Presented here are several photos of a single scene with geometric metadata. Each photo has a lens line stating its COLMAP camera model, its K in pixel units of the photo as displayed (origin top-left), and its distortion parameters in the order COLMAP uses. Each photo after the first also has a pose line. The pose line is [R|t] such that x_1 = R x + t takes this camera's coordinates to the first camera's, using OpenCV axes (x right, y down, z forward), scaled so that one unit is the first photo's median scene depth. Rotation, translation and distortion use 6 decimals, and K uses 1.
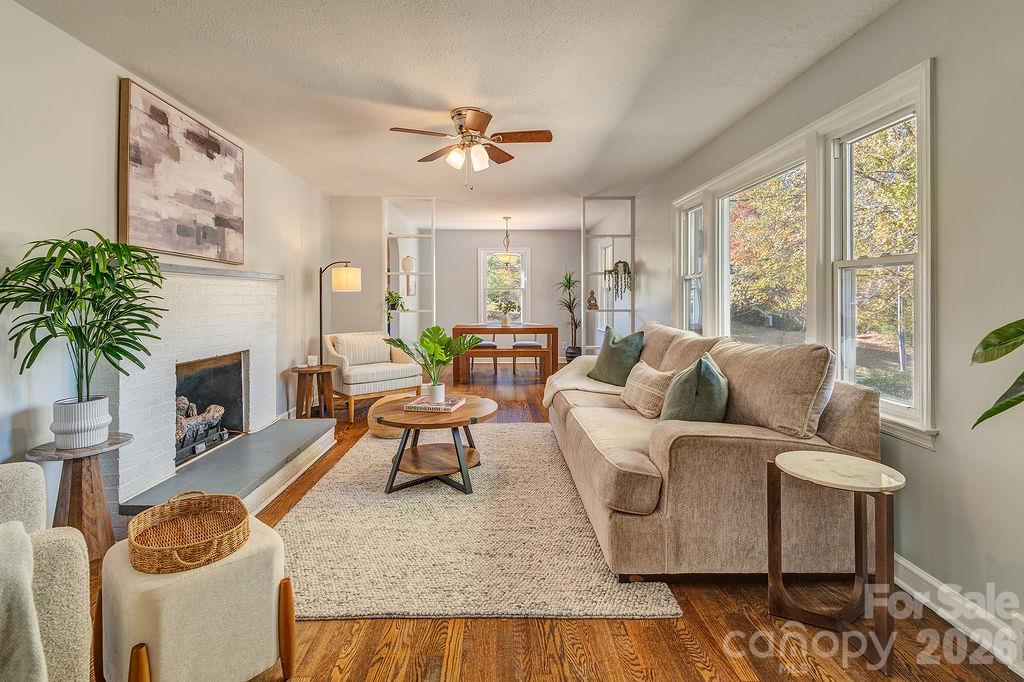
lens RADIAL K [[488.8, 0, 506.9], [0, 488.8, 291.3], [0, 0, 1]] dist [0.028585, -0.024151]
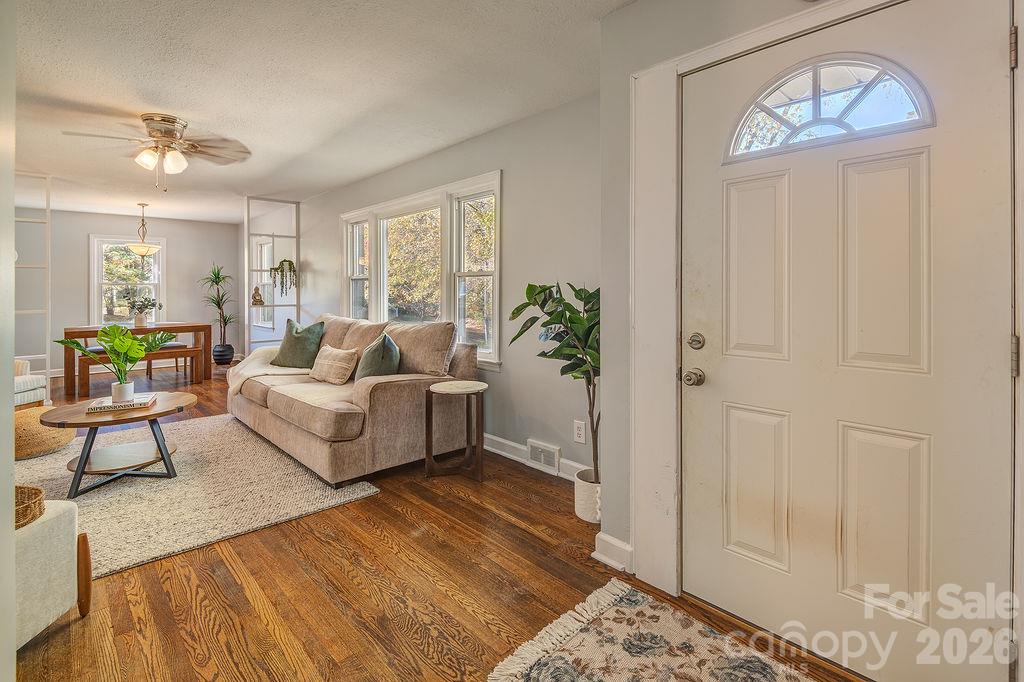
lens RADIAL K [[493.2, 0, 518.6], [0, 493.2, 296.7], [0, 0, 1]] dist [0.002808, -0.000266]
pose [[0.739598, -0.009446, 0.672982, -0.234810], [-0.005758, 0.999776, 0.020362, -0.010699], [-0.673024, -0.018935, 0.739378, -0.295340]]
